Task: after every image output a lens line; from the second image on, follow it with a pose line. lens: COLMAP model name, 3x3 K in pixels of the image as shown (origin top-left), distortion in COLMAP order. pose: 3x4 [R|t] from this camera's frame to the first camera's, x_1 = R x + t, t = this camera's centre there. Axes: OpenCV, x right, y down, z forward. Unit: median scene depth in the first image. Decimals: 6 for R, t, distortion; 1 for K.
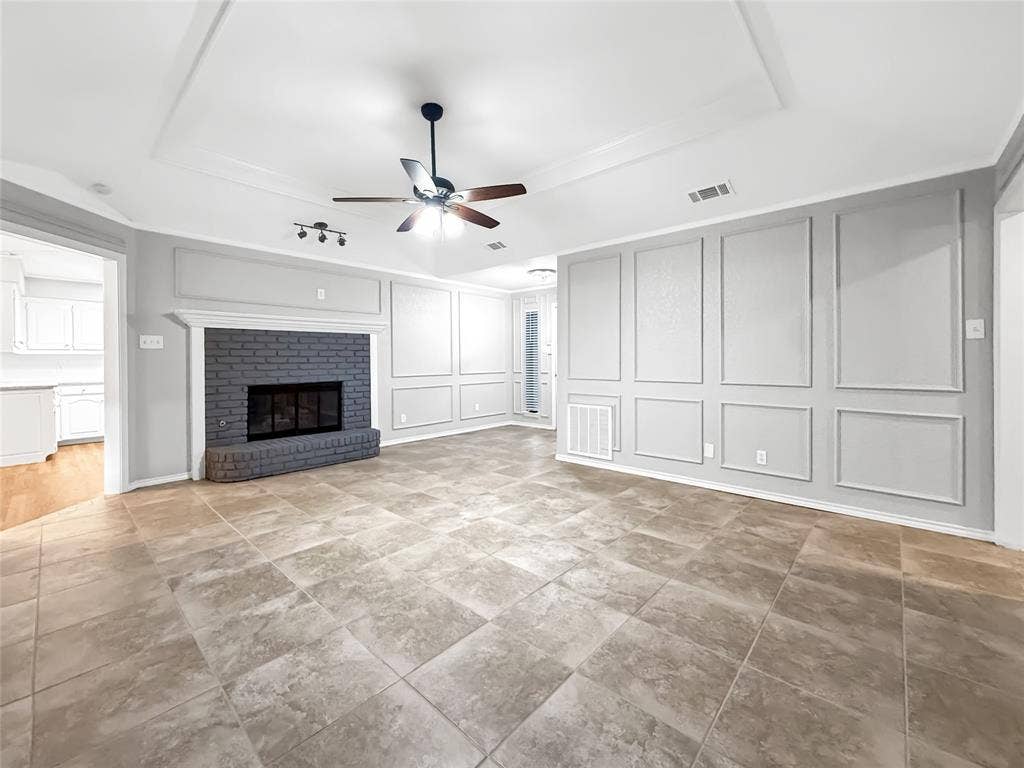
lens RADIAL K [[433.3, 0, 510.2], [0, 433.3, 361.6], [0, 0, 1]] dist [-0.004163, 0.000265]
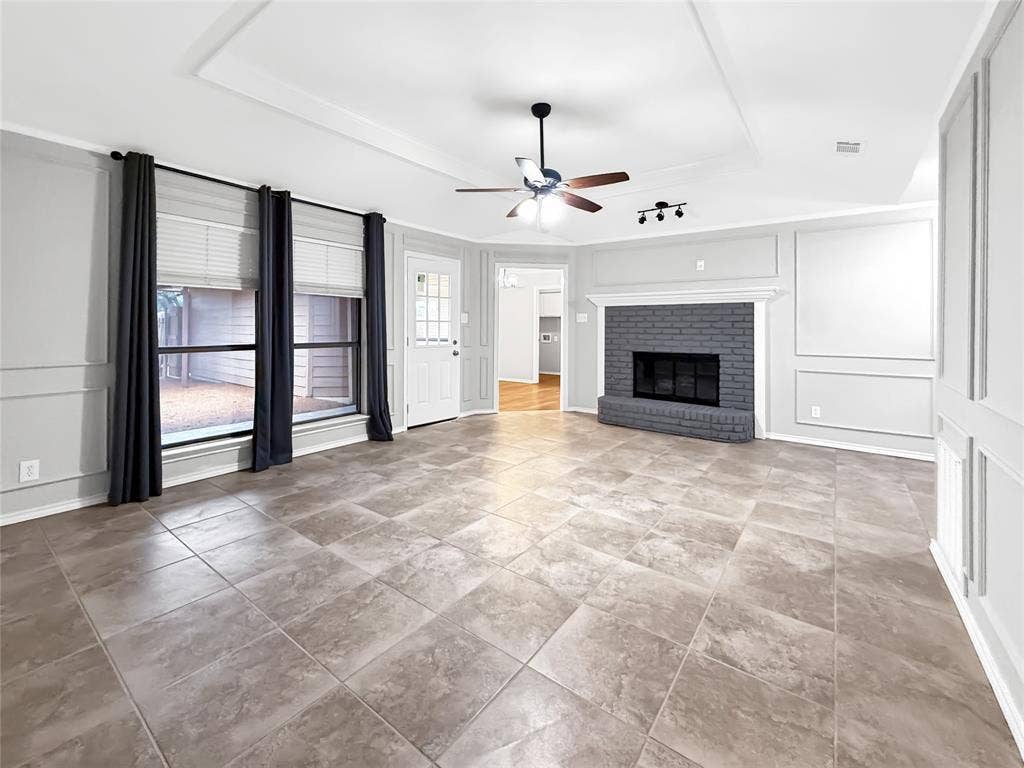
lens RADIAL K [[433.3, 0, 498.9], [0, 433.3, 323.7], [0, 0, 1]] dist [-0.004163, 0.000265]
pose [[0.075220, 0.002788, -0.997163, 0.801840], [-0.009344, 0.999954, 0.002091, -0.029708], [0.997123, 0.009160, 0.075243, 0.709363]]
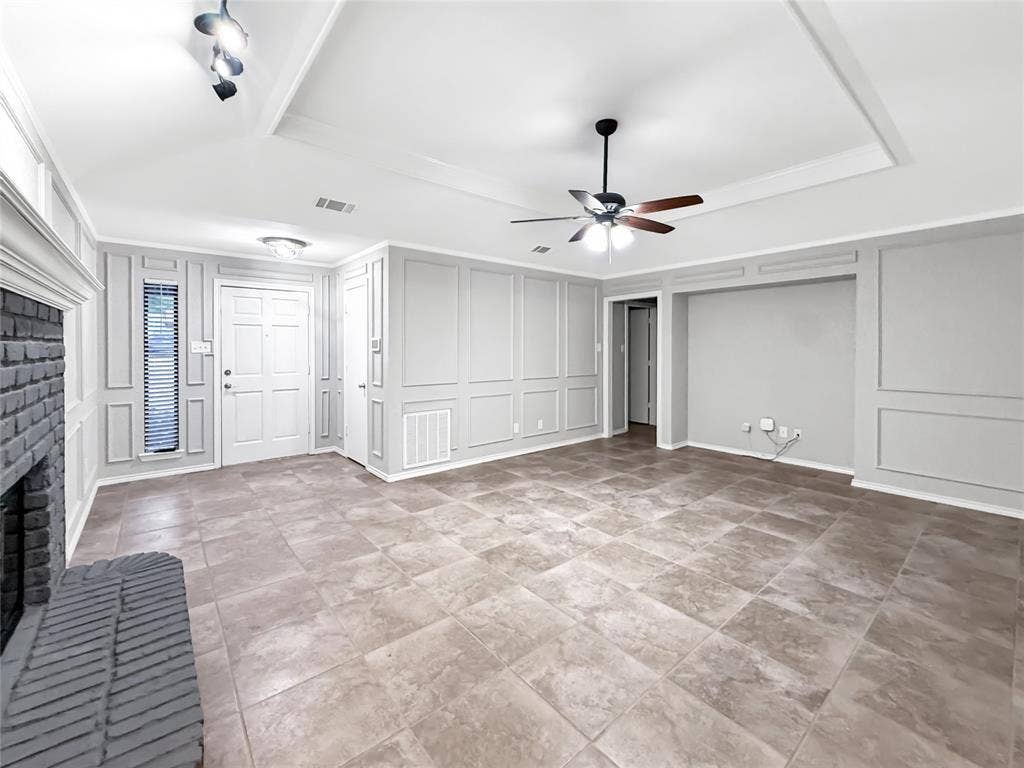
lens RADIAL K [[433.3, 0, 519.0], [0, 433.3, 356.5], [0, 0, 1]] dist [-0.004163, 0.000265]
pose [[0.111635, -0.012807, 0.993667, -1.041971], [-0.000164, 0.999917, 0.012906, -0.048395], [-0.993749, -0.001603, 0.111623, 0.953655]]
